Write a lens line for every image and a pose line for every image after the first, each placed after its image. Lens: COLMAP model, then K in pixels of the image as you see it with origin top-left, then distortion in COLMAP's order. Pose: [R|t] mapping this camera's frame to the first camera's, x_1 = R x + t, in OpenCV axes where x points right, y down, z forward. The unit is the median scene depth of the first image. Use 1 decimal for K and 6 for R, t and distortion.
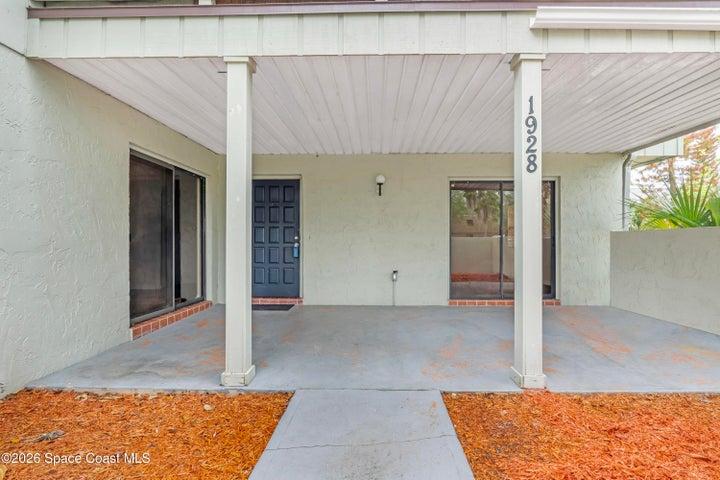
lens RADIAL K [[335.6, 0, 364.3], [0, 335.6, 243.4], [0, 0, 1]] dist [-0.001029, -0.000003]
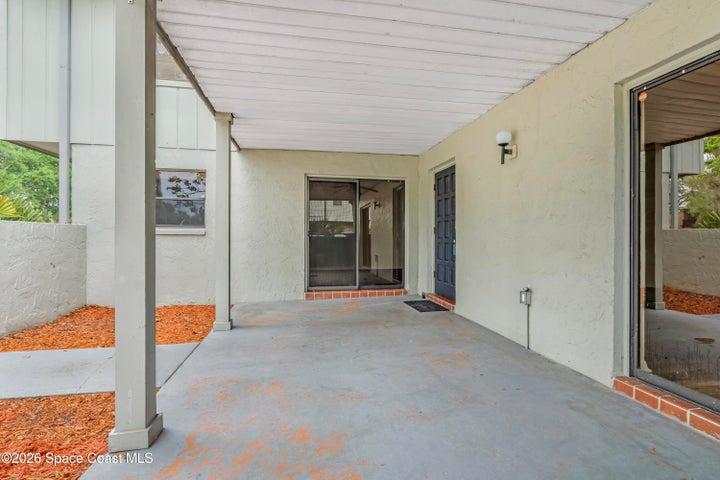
lens RADIAL K [[337.0, 0, 364.3], [0, 337.0, 235.6], [0, 0, 1]] dist [-0.000204, 0.000148]
pose [[0.220526, -0.001132, -0.975380, 0.589683], [-0.000954, 0.999999, -0.001376, -0.007252], [0.975381, 0.001234, 0.220524, 0.596976]]
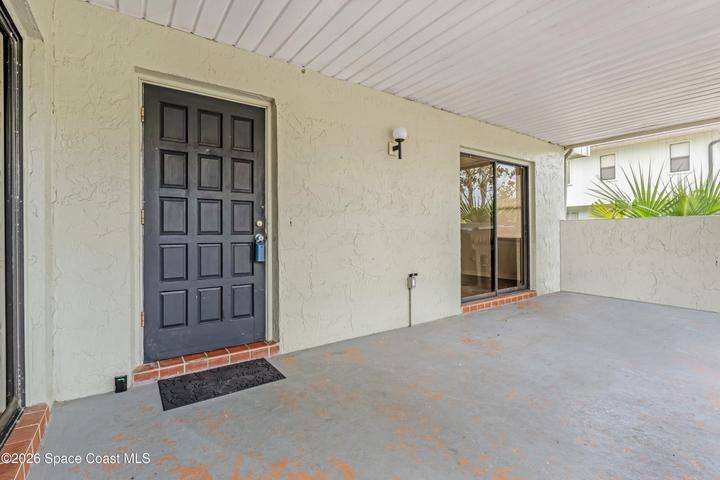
lens RADIAL K [[334.0, 0, 359.7], [0, 334.0, 228.9], [0, 0, 1]] dist [0.000363, -0.000024]
pose [[0.809791, 0.000324, 0.586718, -0.383407], [0.004594, 0.999966, -0.006893, -0.003823], [-0.586701, 0.008277, 0.809762, 0.517325]]
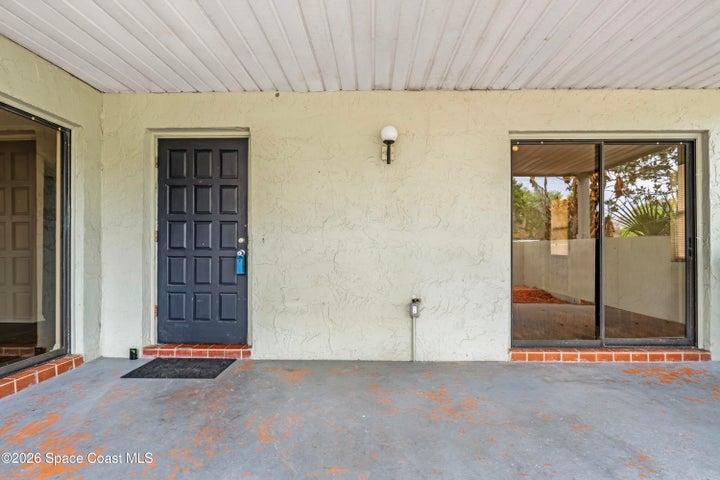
lens RADIAL K [[335.6, 0, 364.3], [0, 335.6, 243.4], [0, 0, 1]] dist [-0.001029, -0.000003]
pose [[0.999998, 0.000344, 0.001705, 0.005704], [-0.000328, 0.999952, -0.009743, -0.005441], [-0.001708, 0.009742, 0.999951, 0.437721]]
